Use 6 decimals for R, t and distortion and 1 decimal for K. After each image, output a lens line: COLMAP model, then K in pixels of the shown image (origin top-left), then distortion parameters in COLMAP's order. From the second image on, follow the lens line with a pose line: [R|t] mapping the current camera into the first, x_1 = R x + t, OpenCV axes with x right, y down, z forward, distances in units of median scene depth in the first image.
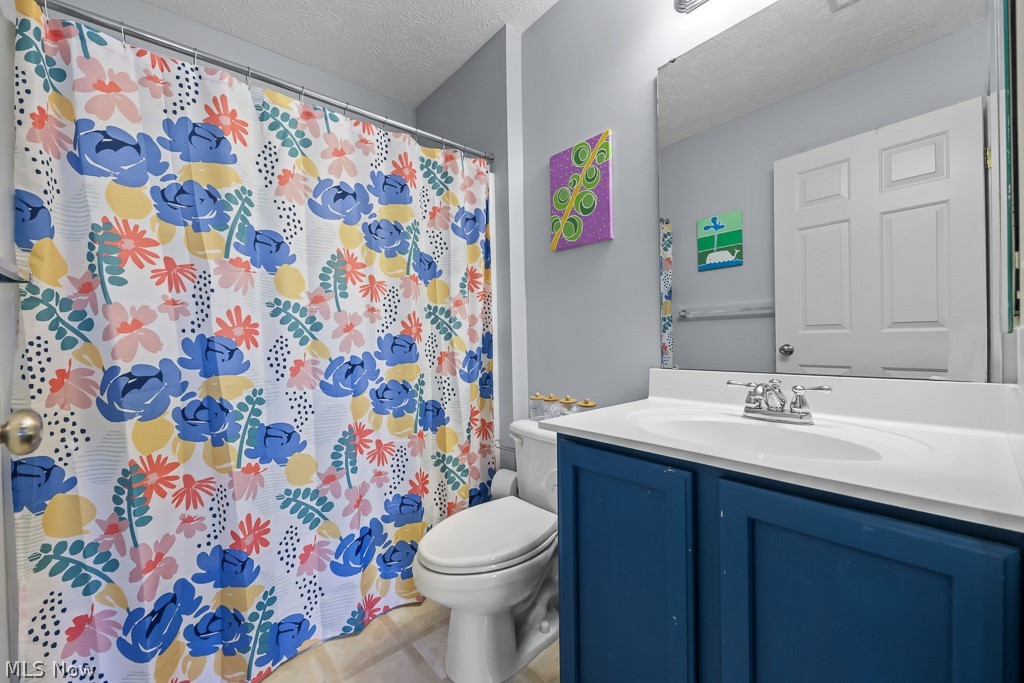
lens RADIAL K [[399.9, 0, 510.5], [0, 399.9, 342.1], [0, 0, 1]] dist [0.006154, -0.005157]
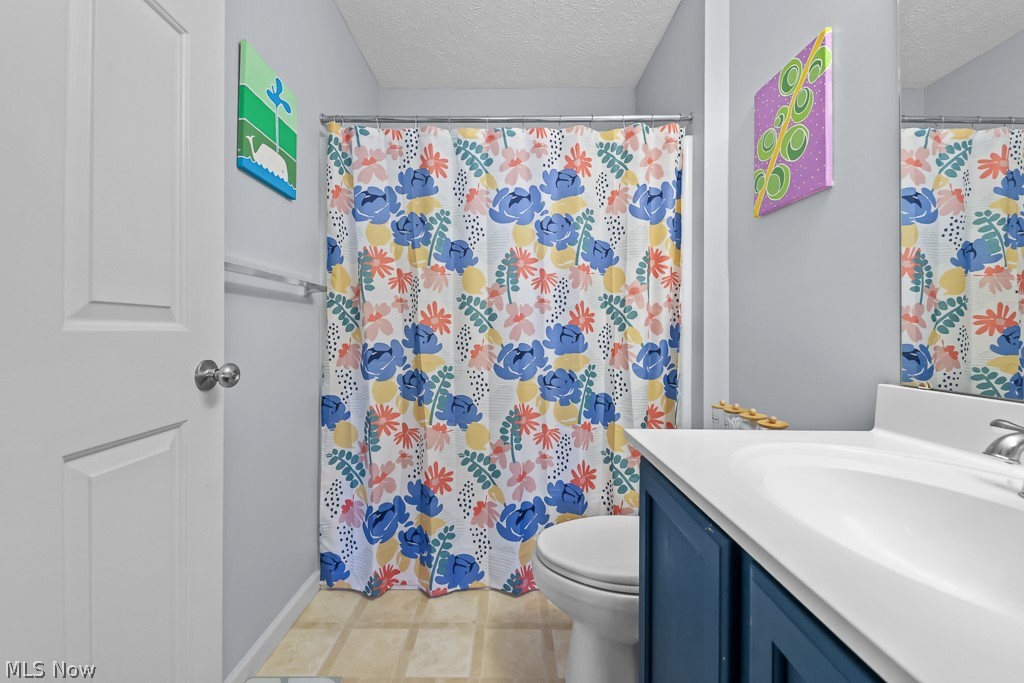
lens RADIAL K [[399.9, 0, 491.6], [0, 399.9, 329.0], [0, 0, 1]] dist [0.006154, -0.005157]
pose [[0.750979, 0.018191, -0.660076, 0.296066], [-0.022506, 0.999745, 0.001947, -0.006257], [0.659943, 0.013394, 0.751196, 0.127394]]
